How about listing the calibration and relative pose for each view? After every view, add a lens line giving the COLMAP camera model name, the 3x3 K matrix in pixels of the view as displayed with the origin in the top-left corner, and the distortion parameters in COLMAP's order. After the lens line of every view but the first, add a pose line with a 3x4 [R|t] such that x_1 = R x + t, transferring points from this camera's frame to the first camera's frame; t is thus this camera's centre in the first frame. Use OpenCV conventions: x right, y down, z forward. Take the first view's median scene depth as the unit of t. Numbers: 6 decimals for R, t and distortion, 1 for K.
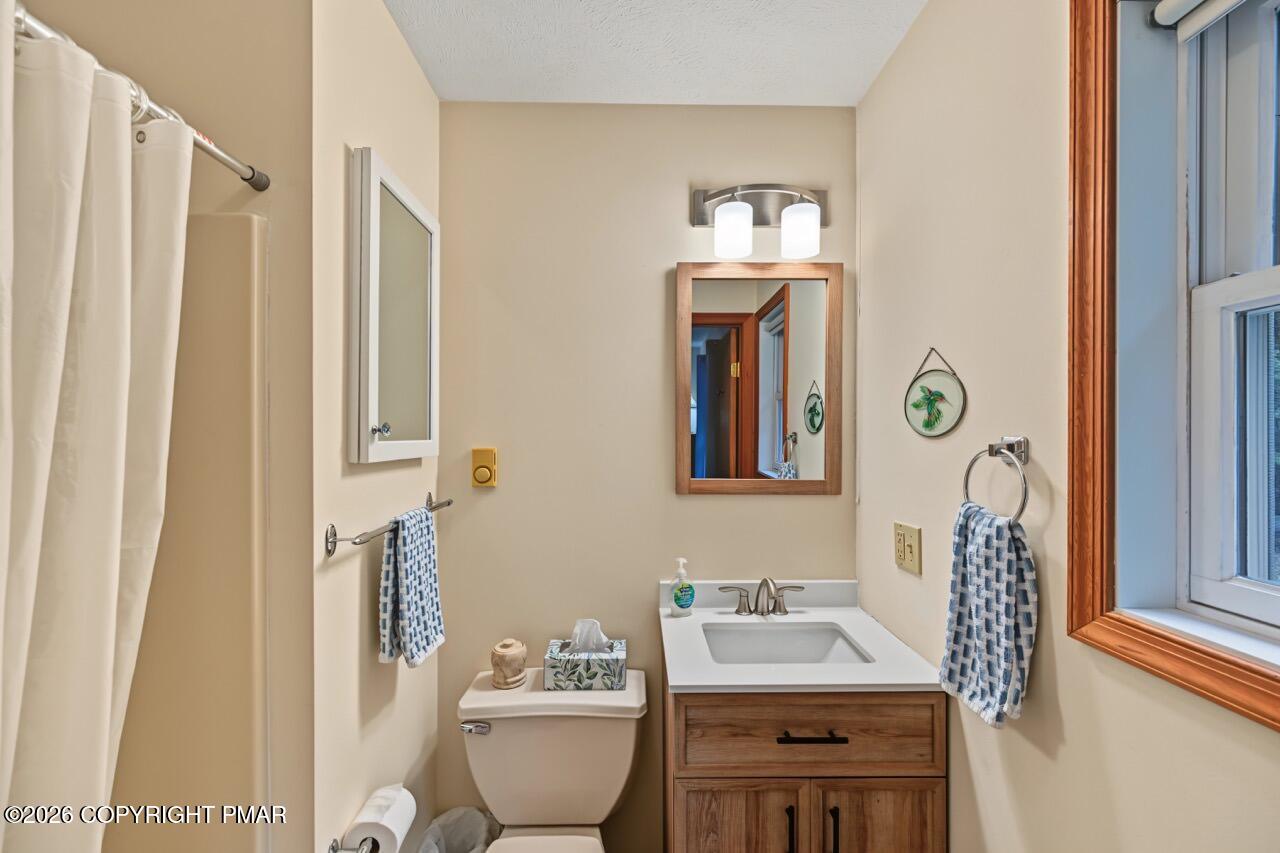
lens RADIAL K [[502.7, 0, 640.6], [0, 502.7, 431.7], [0, 0, 1]] dist [-0.001241, -0.000374]
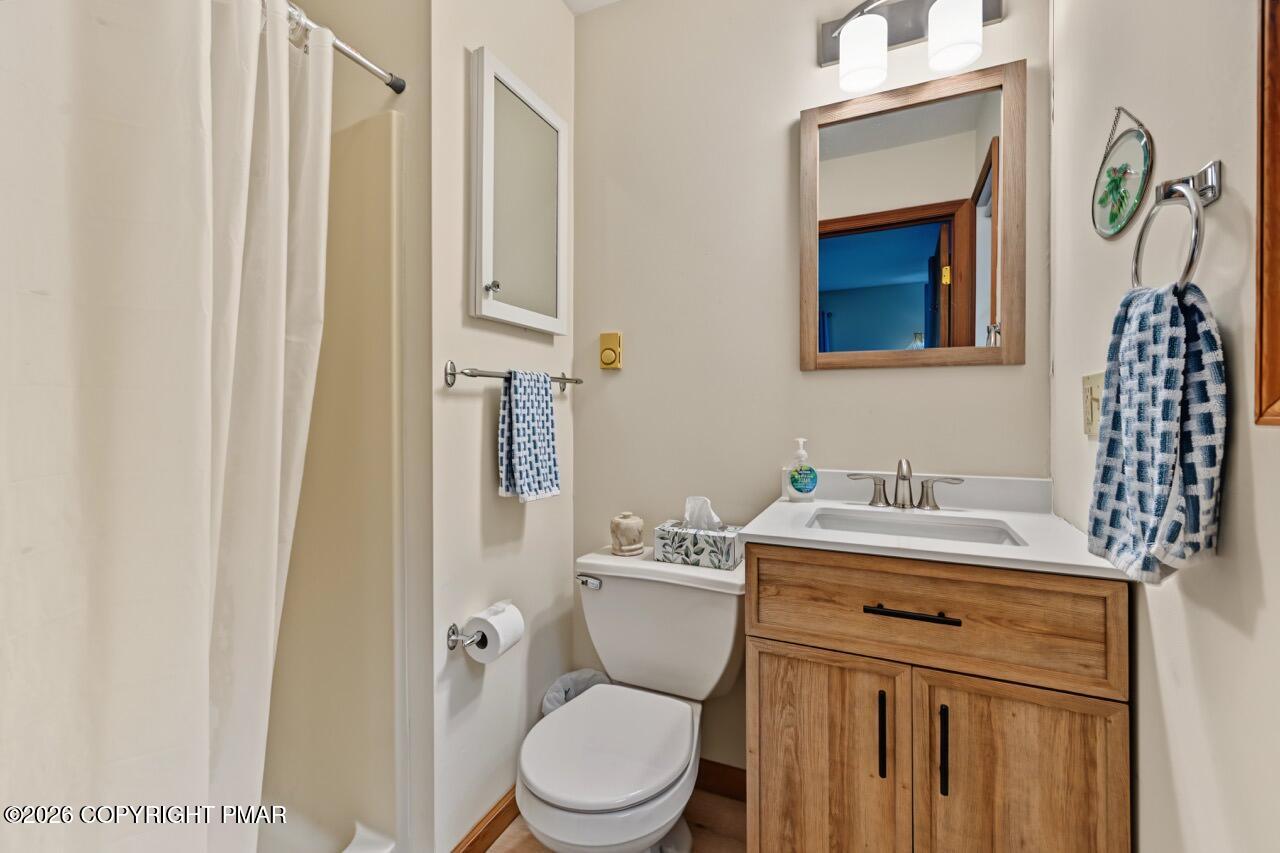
lens RADIAL K [[527.5, 0, 642.0], [0, 527.5, 407.7], [0, 0, 1]] dist [0.000591, 0.000367]
pose [[0.905205, -0.004306, -0.424954, 0.305772], [0.003971, 0.999991, -0.001674, 0.271826], [0.424957, -0.000172, 0.905214, 0.043789]]
